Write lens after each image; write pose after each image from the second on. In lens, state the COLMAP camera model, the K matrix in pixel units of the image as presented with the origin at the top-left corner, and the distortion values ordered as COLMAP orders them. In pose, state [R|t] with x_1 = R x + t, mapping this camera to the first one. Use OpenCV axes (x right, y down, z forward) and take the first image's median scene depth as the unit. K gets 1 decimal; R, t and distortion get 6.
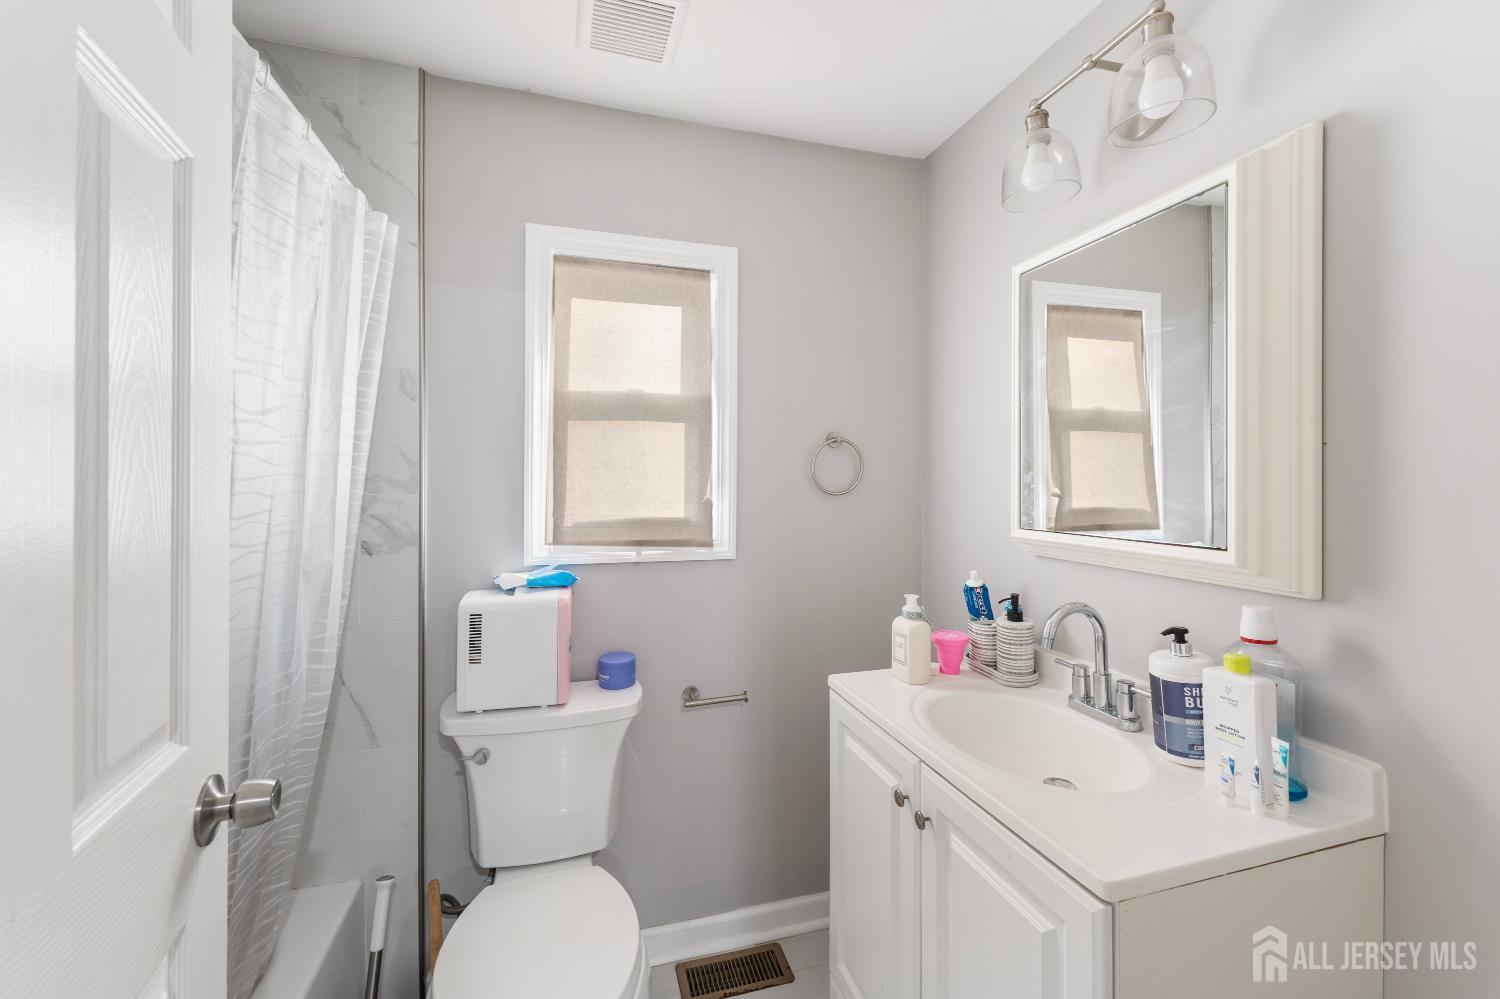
lens RADIAL K [[611.0, 0, 744.5], [0, 611.0, 483.9], [0, 0, 1]] dist [0.000165, -0.000125]
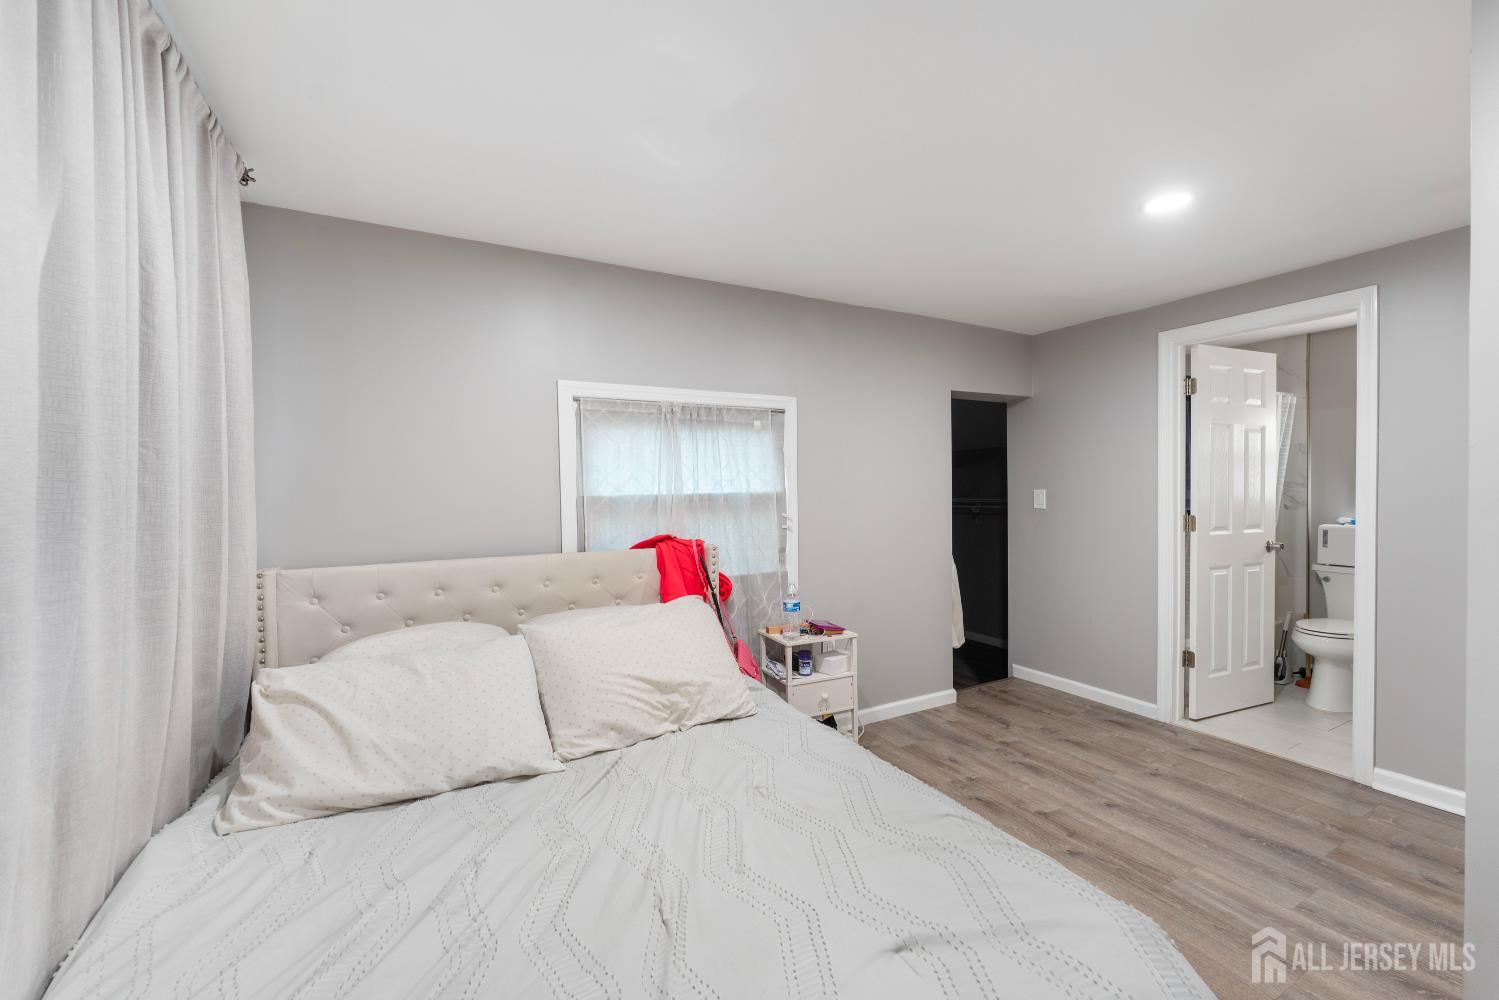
lens RADIAL K [[610.6, 0, 753.7], [0, 610.6, 498.5], [0, 0, 1]] dist [0.000165, -0.000125]
pose [[0.225154, 0.010684, -0.974265, 1.692373], [0.009847, 0.999864, 0.013240, 0.003296], [0.974273, -0.012574, 0.225019, -2.184448]]
